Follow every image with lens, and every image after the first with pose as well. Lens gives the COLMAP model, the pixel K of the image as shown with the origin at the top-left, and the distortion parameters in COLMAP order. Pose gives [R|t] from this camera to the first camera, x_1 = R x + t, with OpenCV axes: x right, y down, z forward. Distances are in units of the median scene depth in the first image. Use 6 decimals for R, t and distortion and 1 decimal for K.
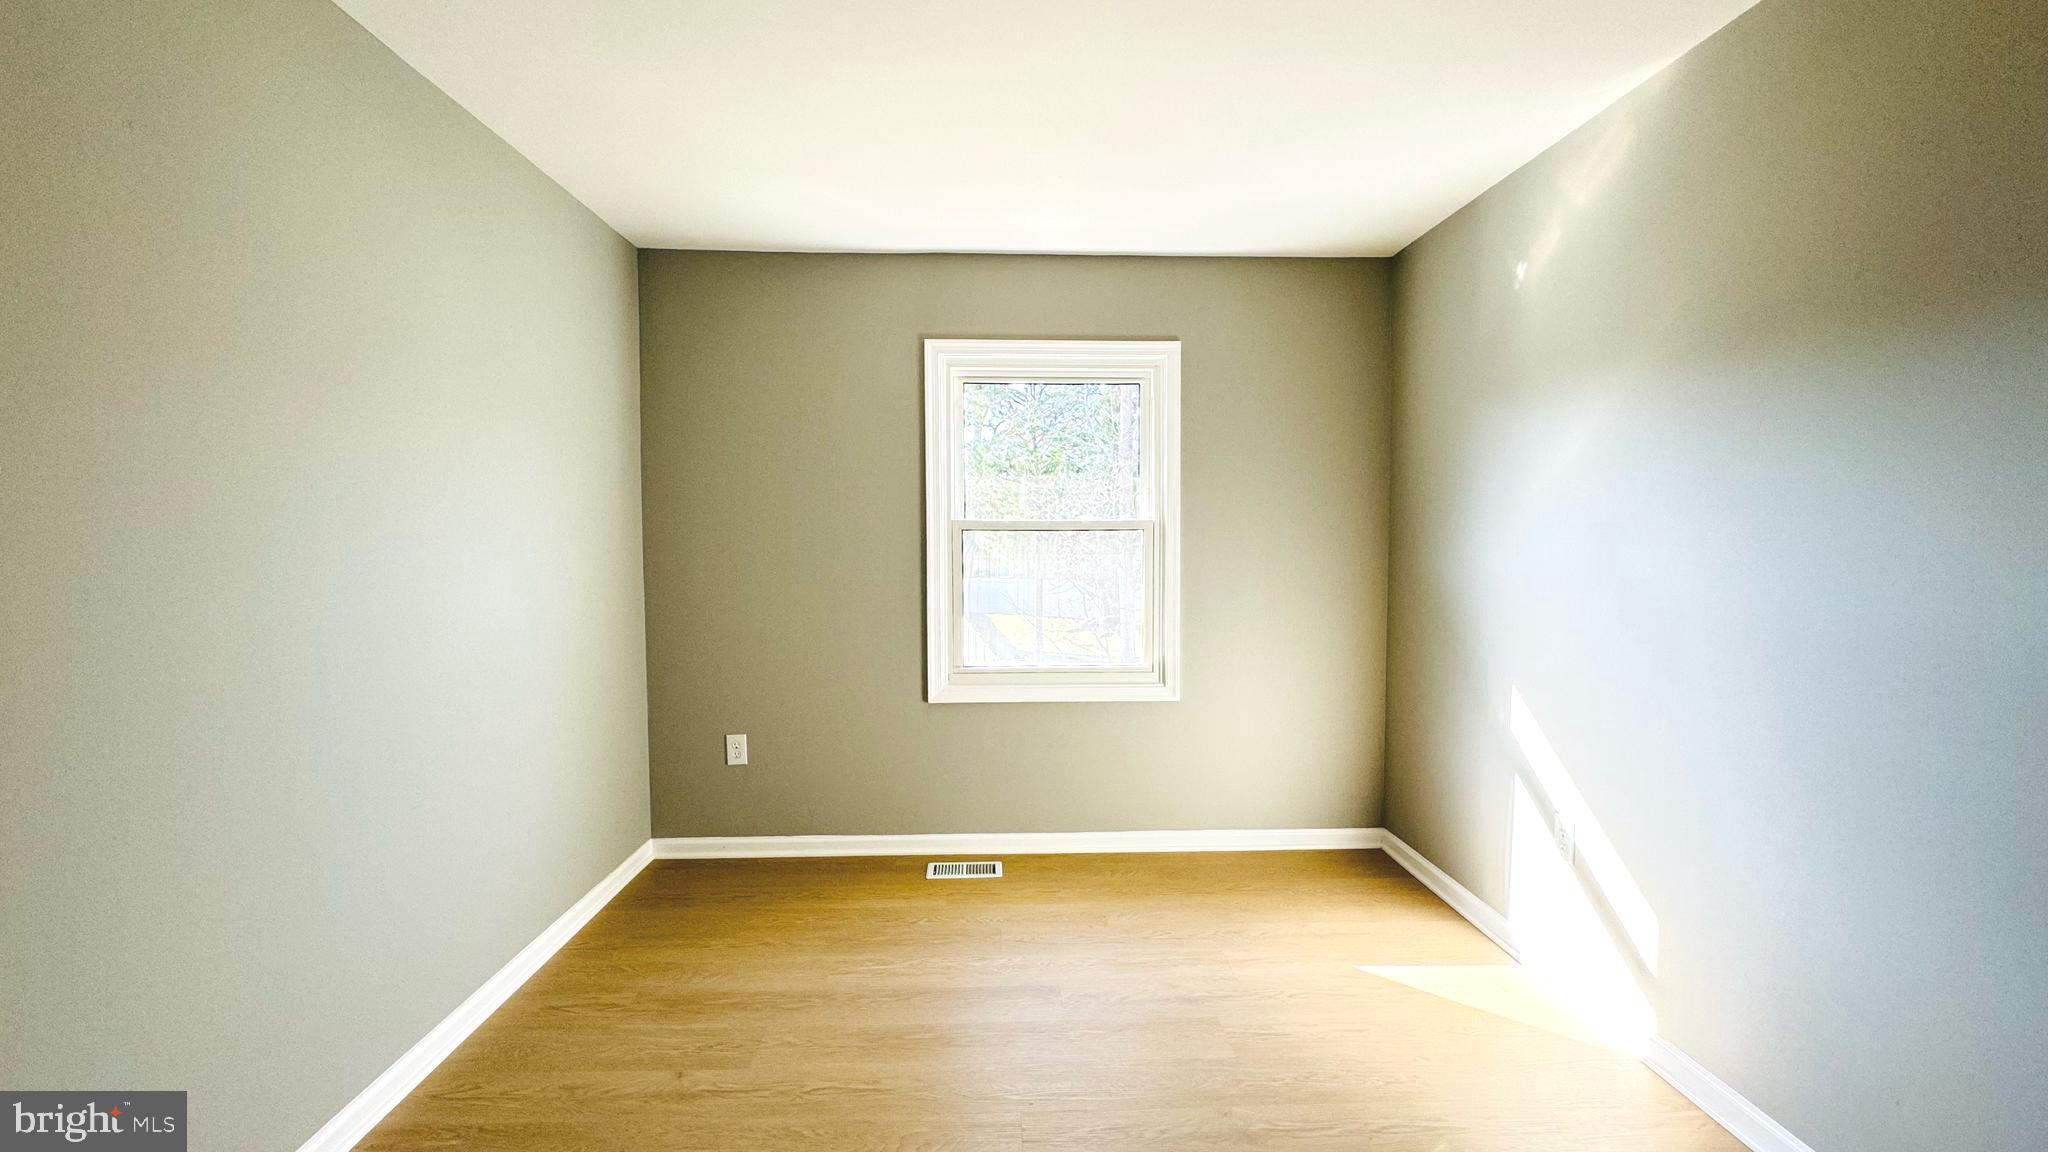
lens RADIAL K [[852.6, 0, 1025.0], [0, 852.6, 573.9], [0, 0, 1]] dist [-0.000991, 0.000322]
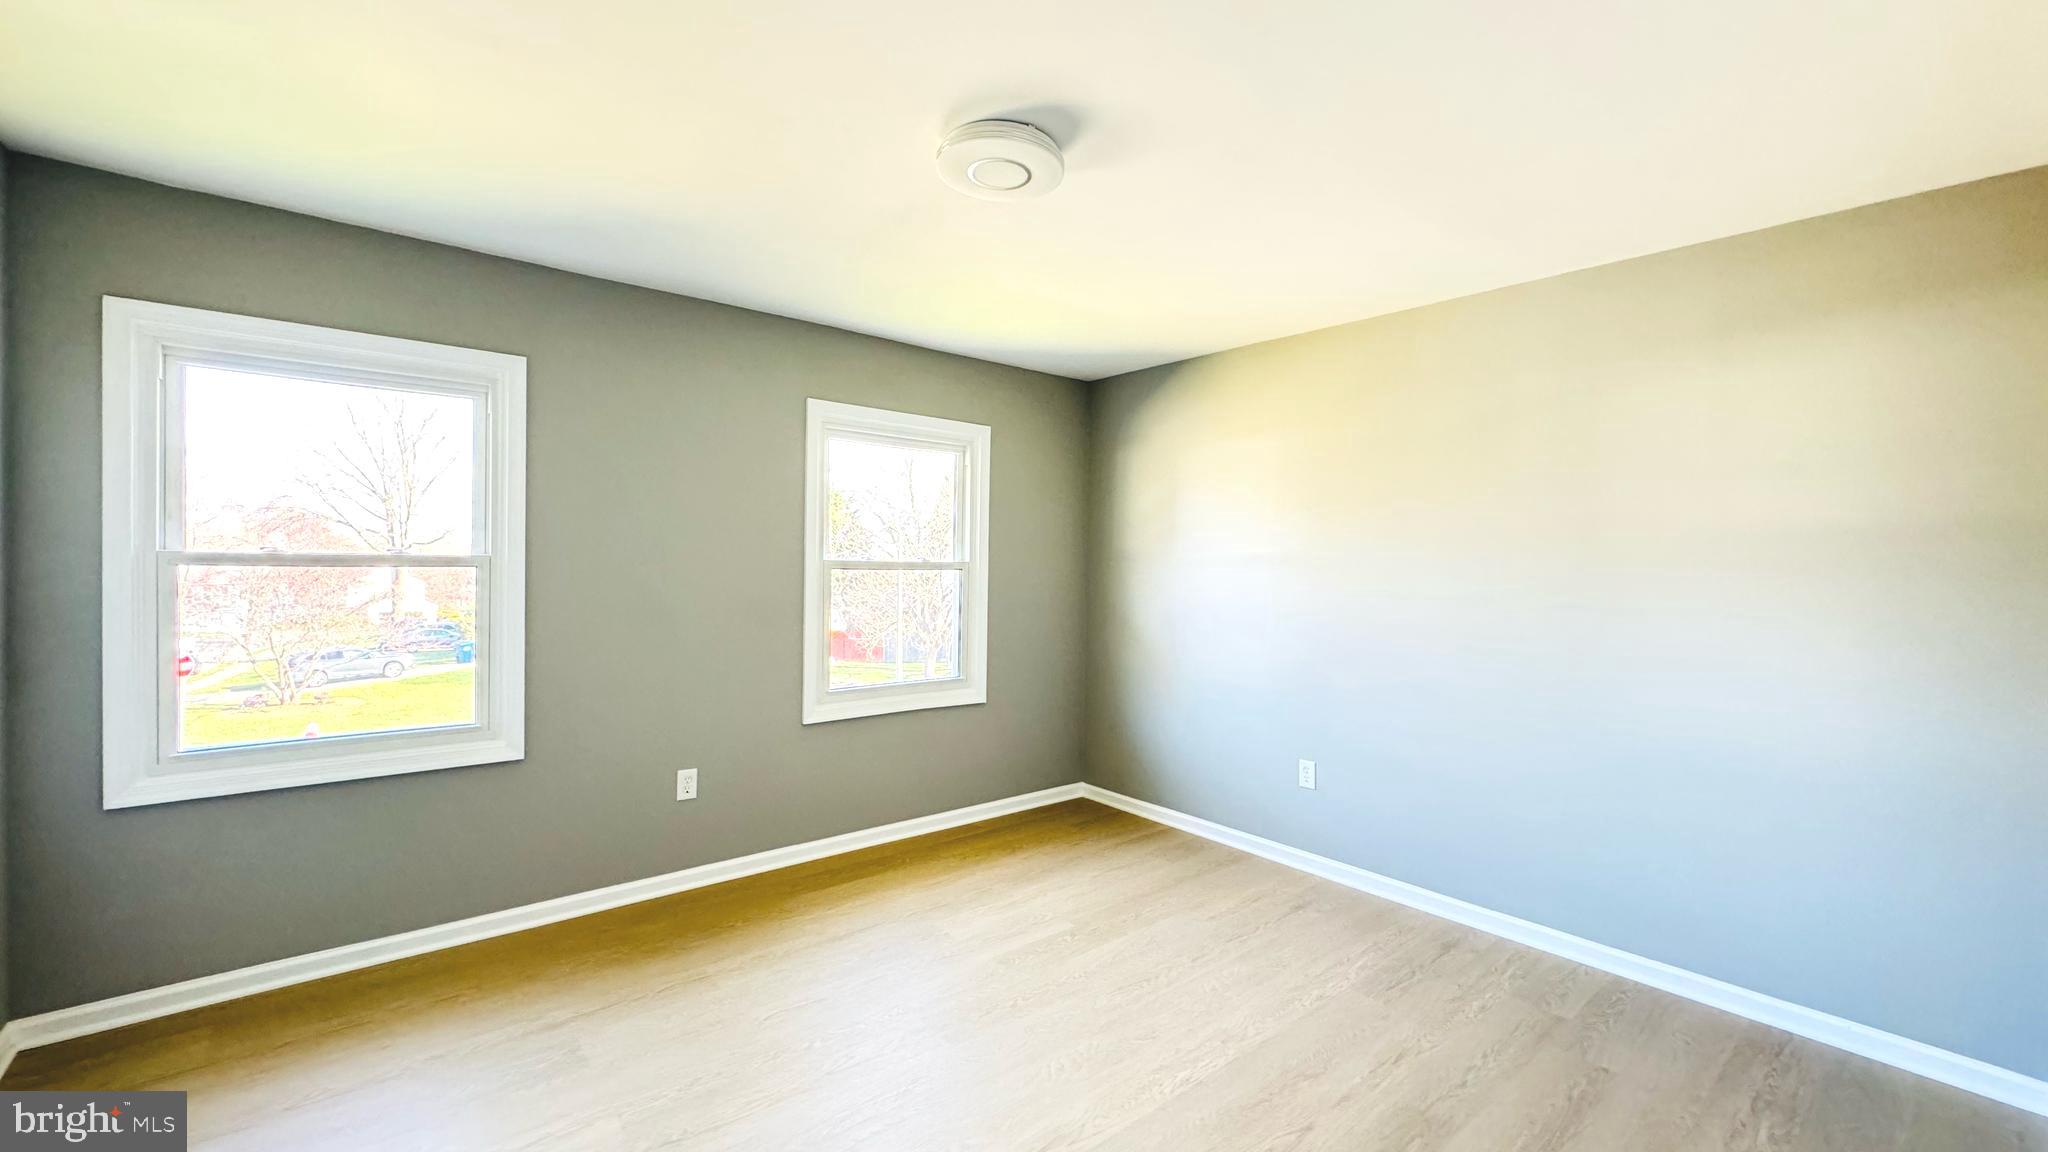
lens RADIAL K [[852.6, 0, 1025.0], [0, 852.6, 573.9], [0, 0, 1]] dist [-0.000991, 0.000322]
pose [[0.789722, -0.000493, 0.613465, -0.579400], [0.021498, 0.999408, -0.026872, -0.007215], [-0.613088, 0.034410, 0.789265, -0.051015]]
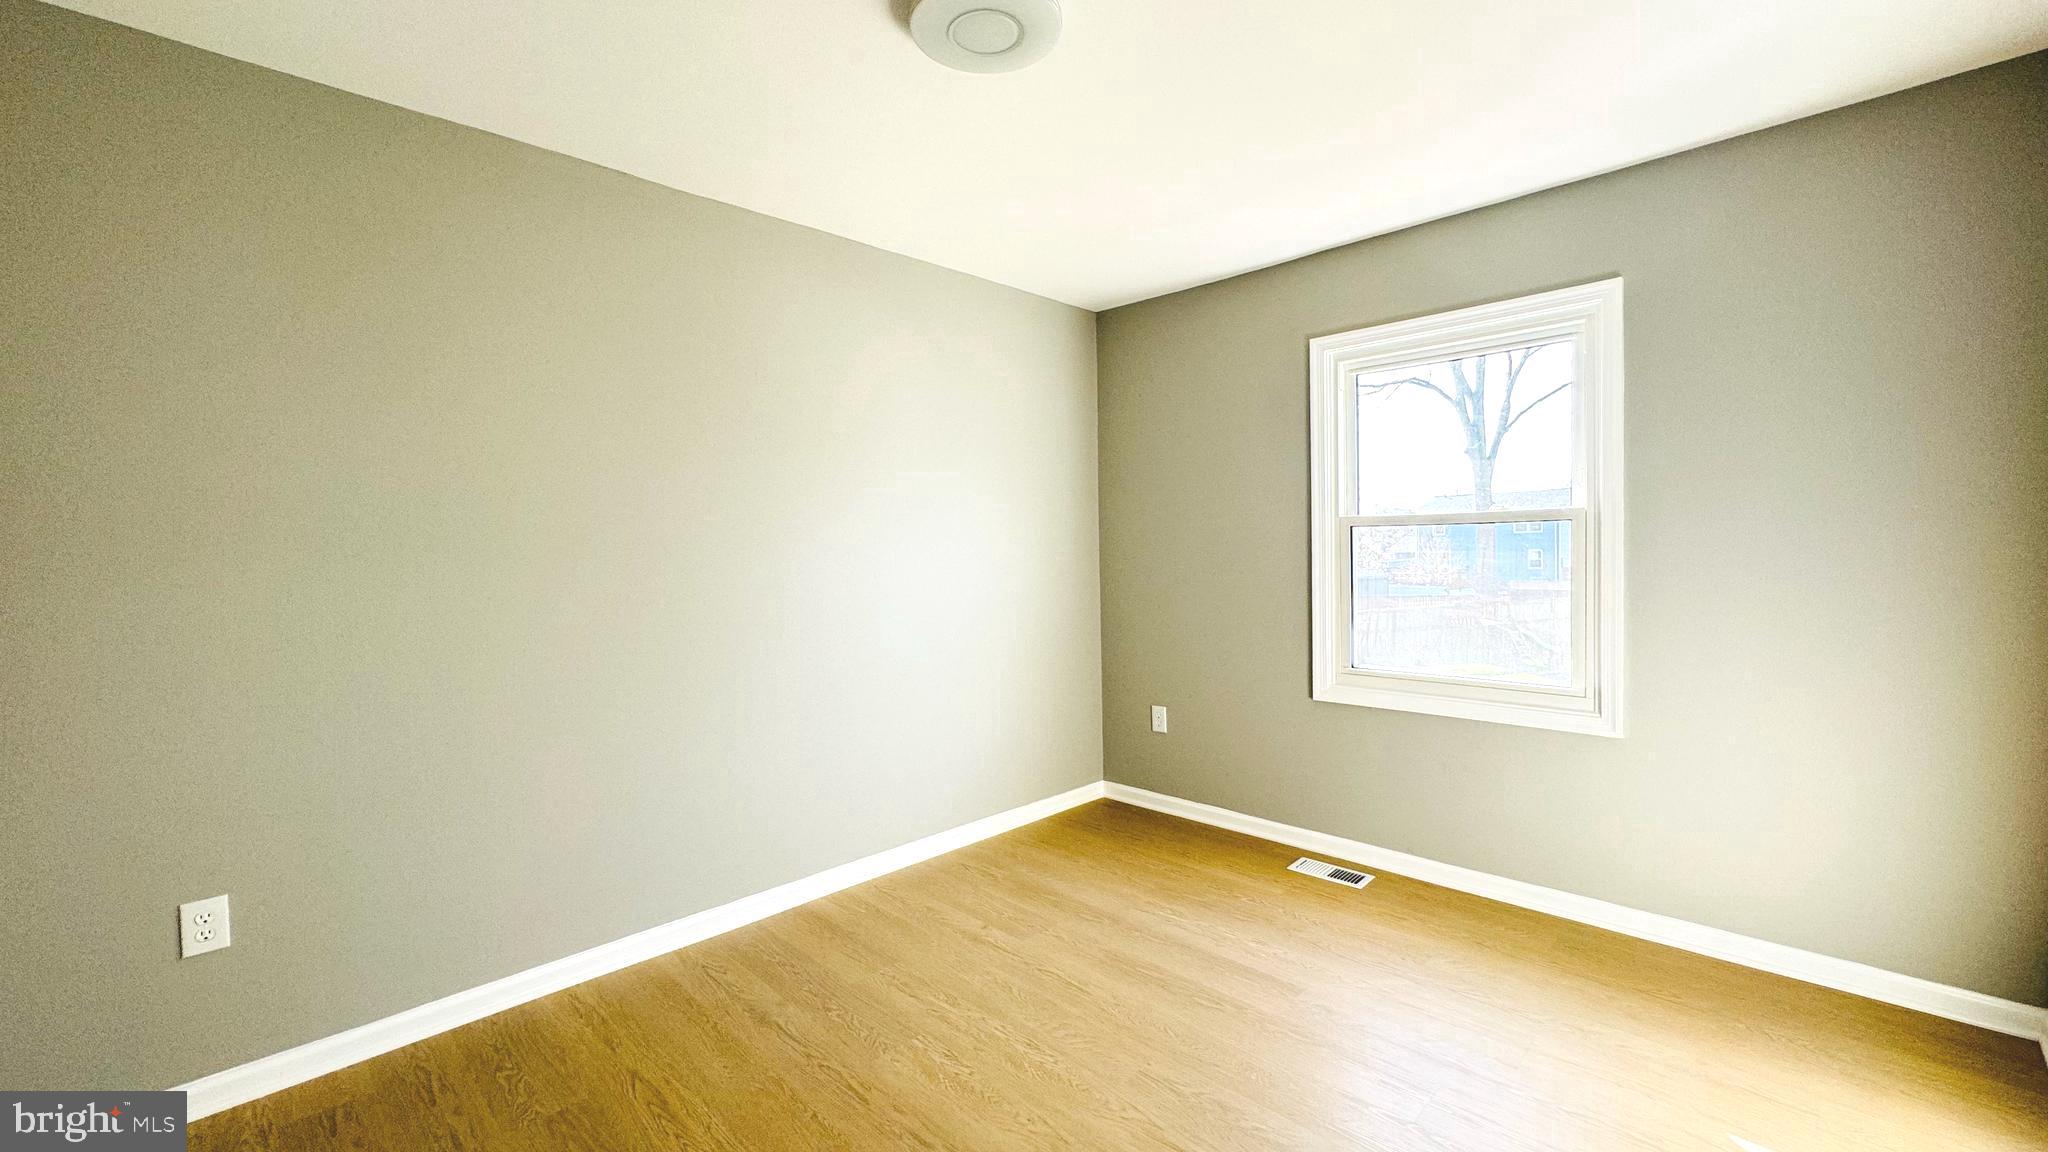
lens RADIAL K [[852.6, 0, 1025.0], [0, 852.6, 573.9], [0, 0, 1]] dist [-0.000991, 0.000322]
pose [[0.662836, 0.011577, -0.748675, 0.420064], [-0.017474, 0.999847, -0.000009, 0.009077], [0.748561, 0.013089, 0.662937, 0.078708]]
